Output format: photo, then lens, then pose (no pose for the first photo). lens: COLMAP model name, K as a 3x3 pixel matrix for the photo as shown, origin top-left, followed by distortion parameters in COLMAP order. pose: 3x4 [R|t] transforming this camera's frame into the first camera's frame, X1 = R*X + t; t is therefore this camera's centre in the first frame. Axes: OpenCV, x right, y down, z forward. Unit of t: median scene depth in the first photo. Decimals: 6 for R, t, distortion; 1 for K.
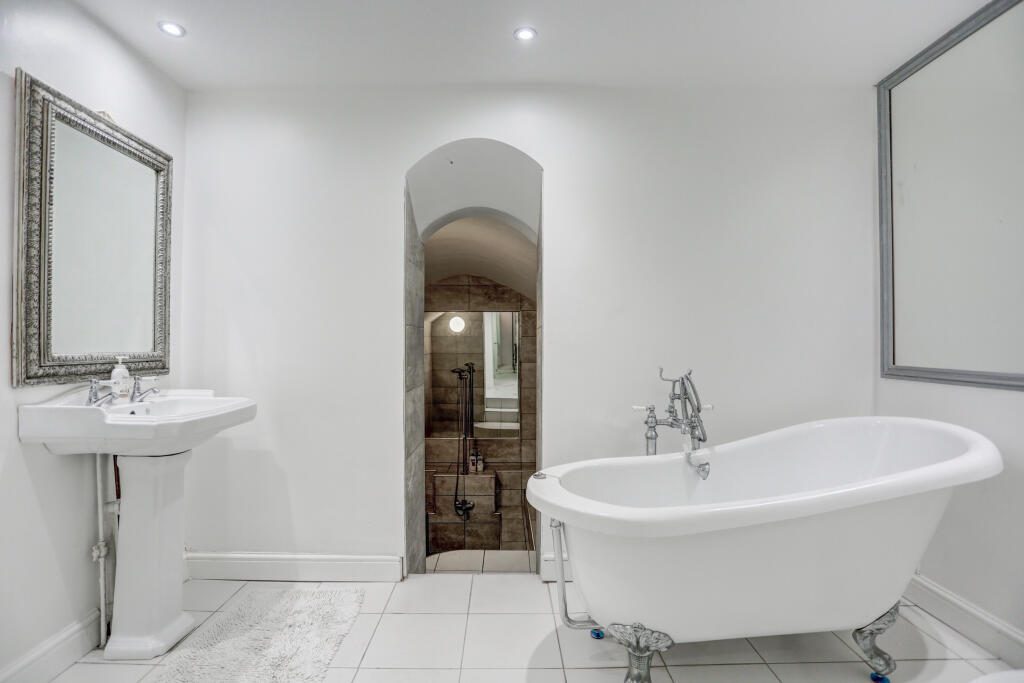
lens RADIAL K [[504.7, 0, 507.3], [0, 504.7, 343.8], [0, 0, 1]] dist [-0.076280, 0.033542]
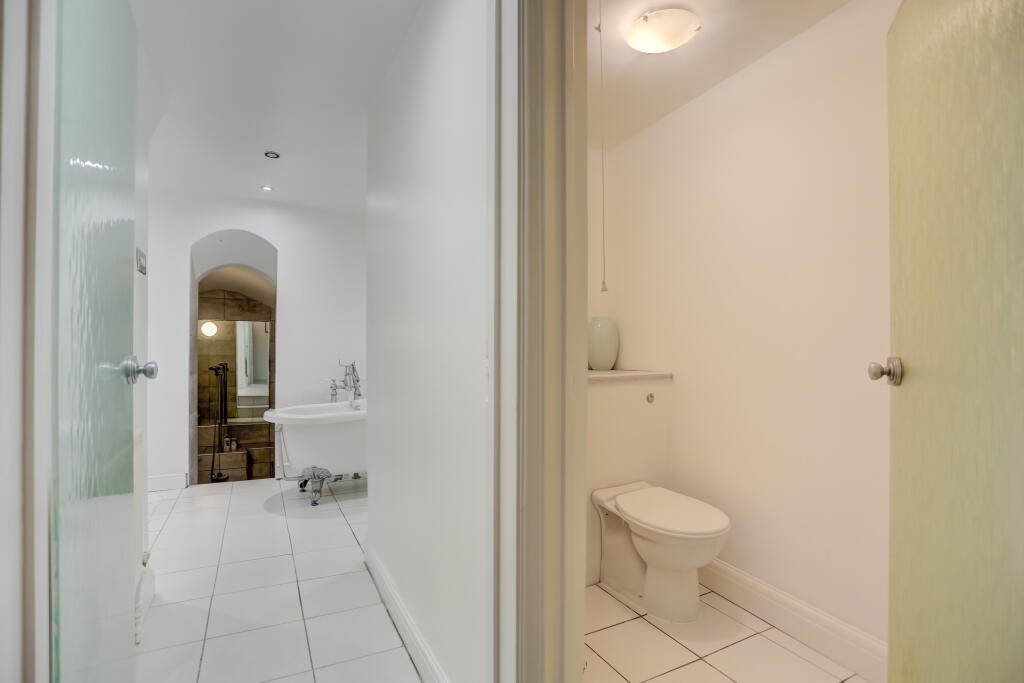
lens RADIAL K [[504.7, 0, 507.3], [0, 504.7, 343.8], [0, 0, 1]] dist [-0.076280, 0.033542]
pose [[0.896503, 0.008030, 0.442965, 0.009901], [-0.004565, 0.999950, -0.008888, 0.000114], [-0.443014, 0.005946, 0.896495, -0.402474]]
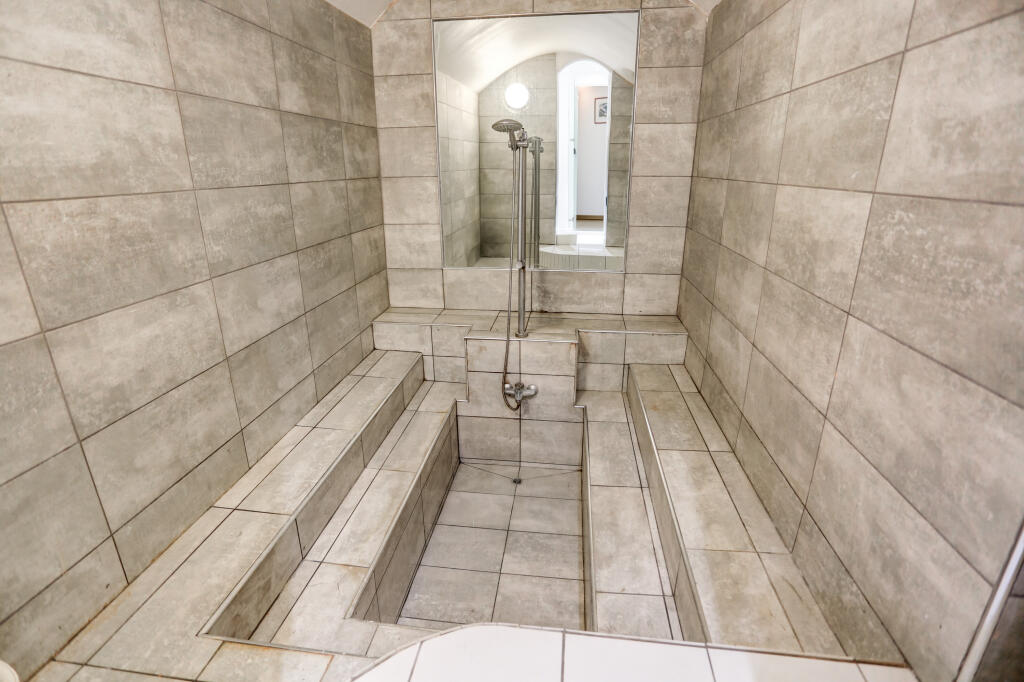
lens RADIAL K [[504.7, 0, 507.3], [0, 504.7, 343.3], [0, 0, 1]] dist [-0.076280, 0.033542]
pose [[0.991450, 0.039058, -0.124503, -0.031733], [0.004198, 0.944109, 0.329606, 0.088856], [0.130418, -0.327310, 0.935874, 0.489756]]
